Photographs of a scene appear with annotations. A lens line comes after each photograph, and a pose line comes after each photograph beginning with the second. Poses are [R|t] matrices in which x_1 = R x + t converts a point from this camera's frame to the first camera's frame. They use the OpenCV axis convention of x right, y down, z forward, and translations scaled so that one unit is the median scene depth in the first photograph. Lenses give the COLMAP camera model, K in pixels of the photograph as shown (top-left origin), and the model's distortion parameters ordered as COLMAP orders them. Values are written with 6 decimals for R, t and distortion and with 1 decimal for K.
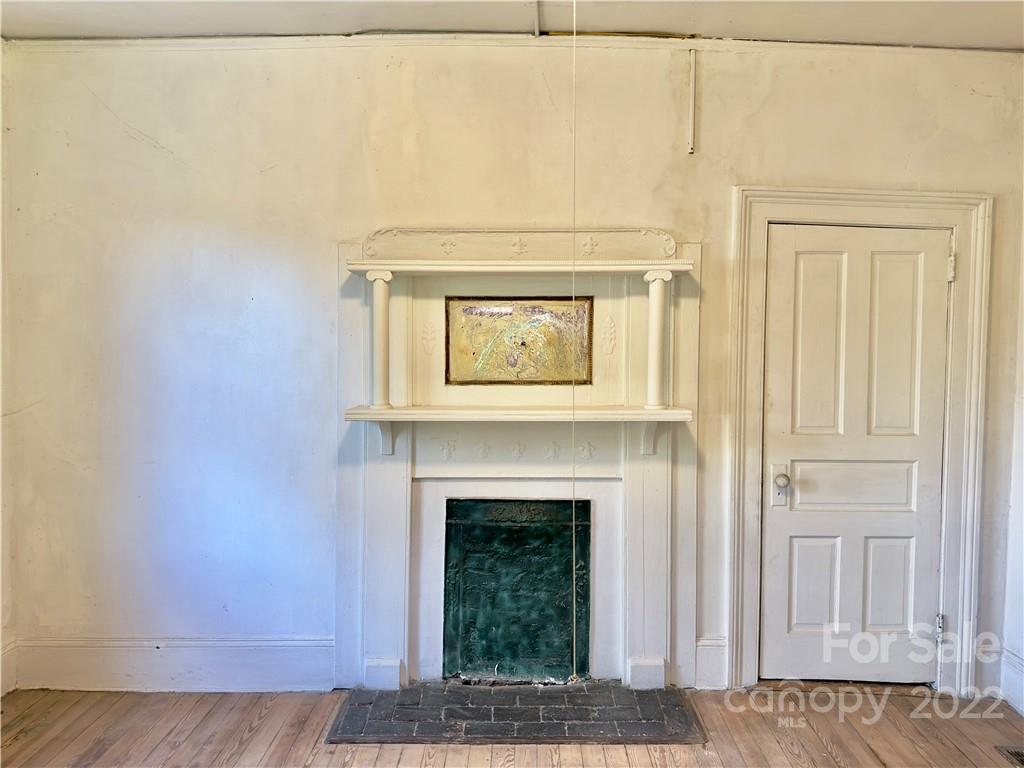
lens RADIAL K [[721.4, 0, 507.6], [0, 721.4, 378.8], [0, 0, 1]] dist [0.058802, -0.063451]
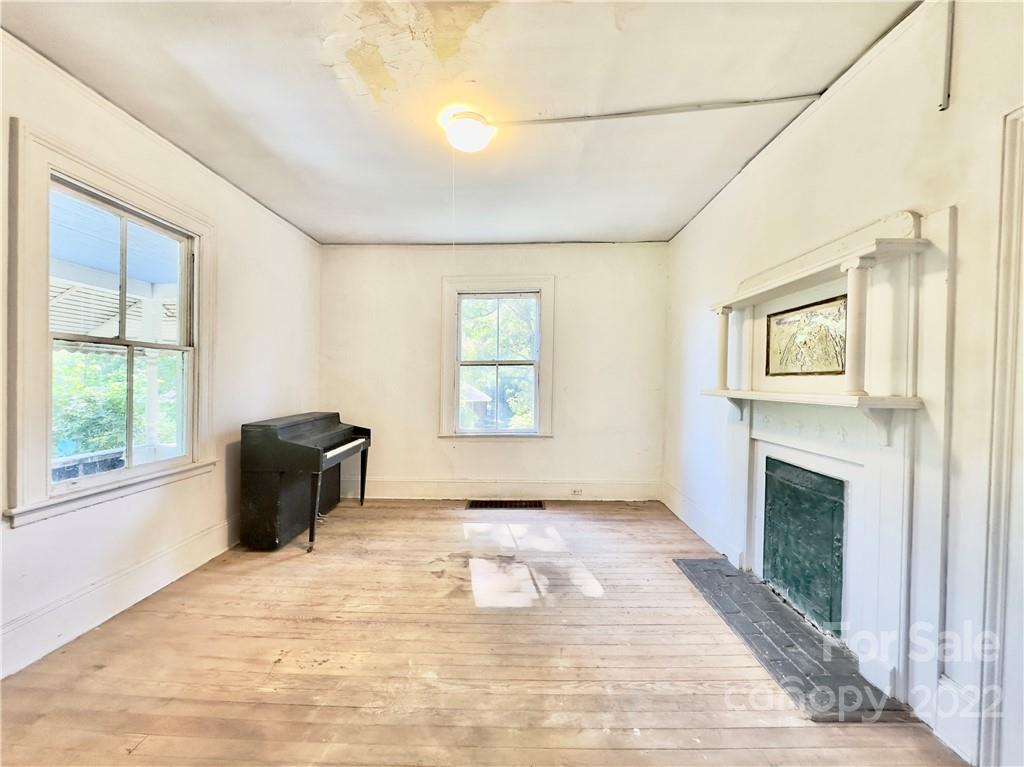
lens RADIAL K [[419.1, 0, 521.1], [0, 419.1, 385.8], [0, 0, 1]] dist [0.001108, 0.000618]
pose [[0.001127, 0.011378, -0.999935, 0.751395], [-0.042283, 0.999042, 0.011320, 0.038414], [0.999105, 0.042267, 0.001607, 0.508634]]
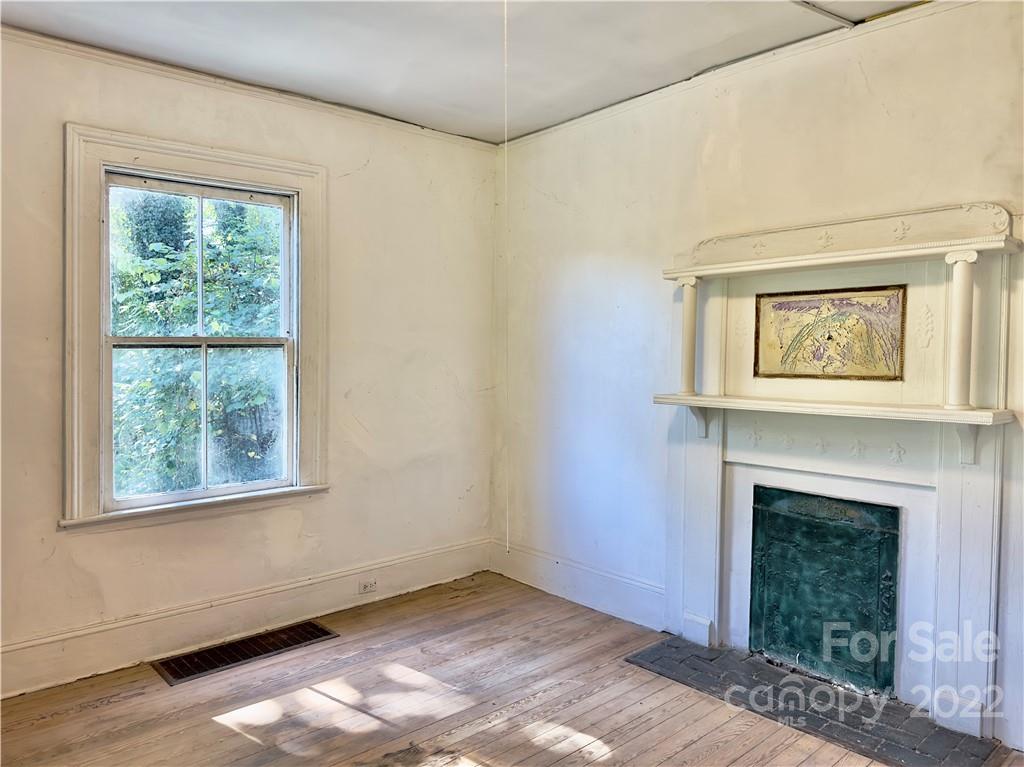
lens RADIAL K [[721.4, 0, 518.5], [0, 721.4, 382.0], [0, 0, 1]] dist [0.058802, -0.063451]
pose [[0.681256, 0.029564, -0.731448, 0.461508], [-0.030747, 0.999458, 0.011759, 0.013259], [0.731400, 0.014479, 0.681795, 0.011906]]
